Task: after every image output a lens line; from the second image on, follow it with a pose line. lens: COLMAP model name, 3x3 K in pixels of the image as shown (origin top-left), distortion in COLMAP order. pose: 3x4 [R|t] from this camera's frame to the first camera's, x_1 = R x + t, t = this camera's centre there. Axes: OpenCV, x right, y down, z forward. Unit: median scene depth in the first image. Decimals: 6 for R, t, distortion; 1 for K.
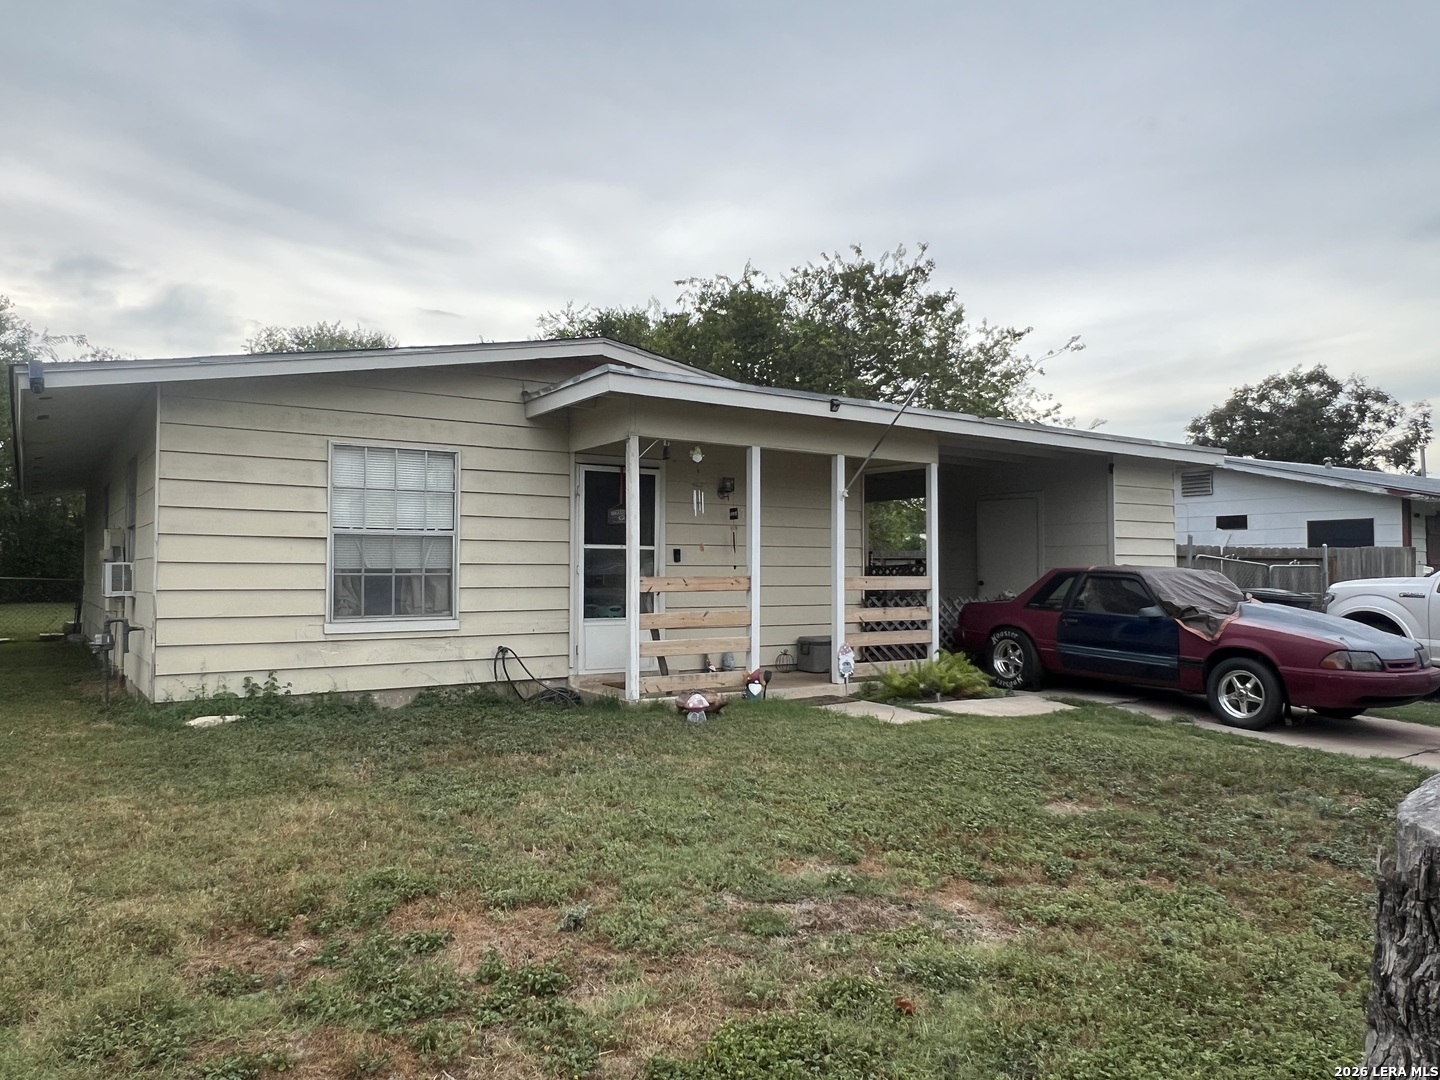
lens RADIAL K [[988.6, 0, 718.7], [0, 988.6, 541.9], [0, 0, 1]] dist [0.001691, -0.000123]
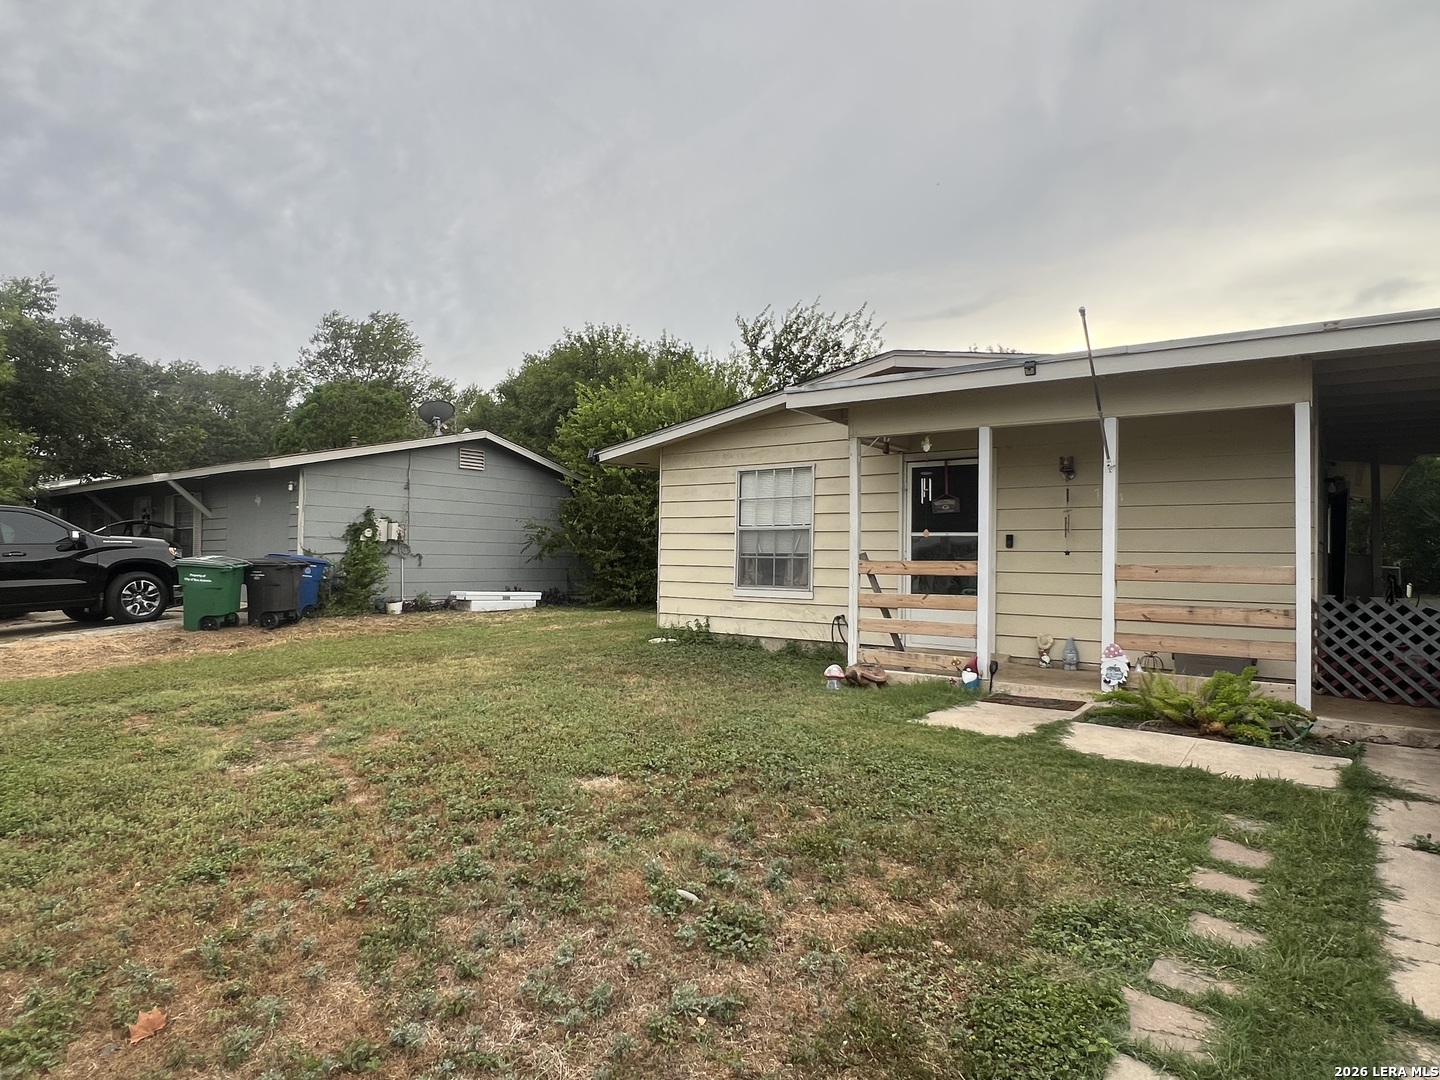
lens RADIAL K [[797.3, 0, 716.9], [0, 797.3, 545.5], [0, 0, 1]] dist [0.000972, 0.000008]
pose [[0.371023, -0.009384, -0.928576, 0.699087], [0.018055, 0.999833, -0.002890, 0.017503], [0.928448, -0.015693, 0.371130, 0.492539]]
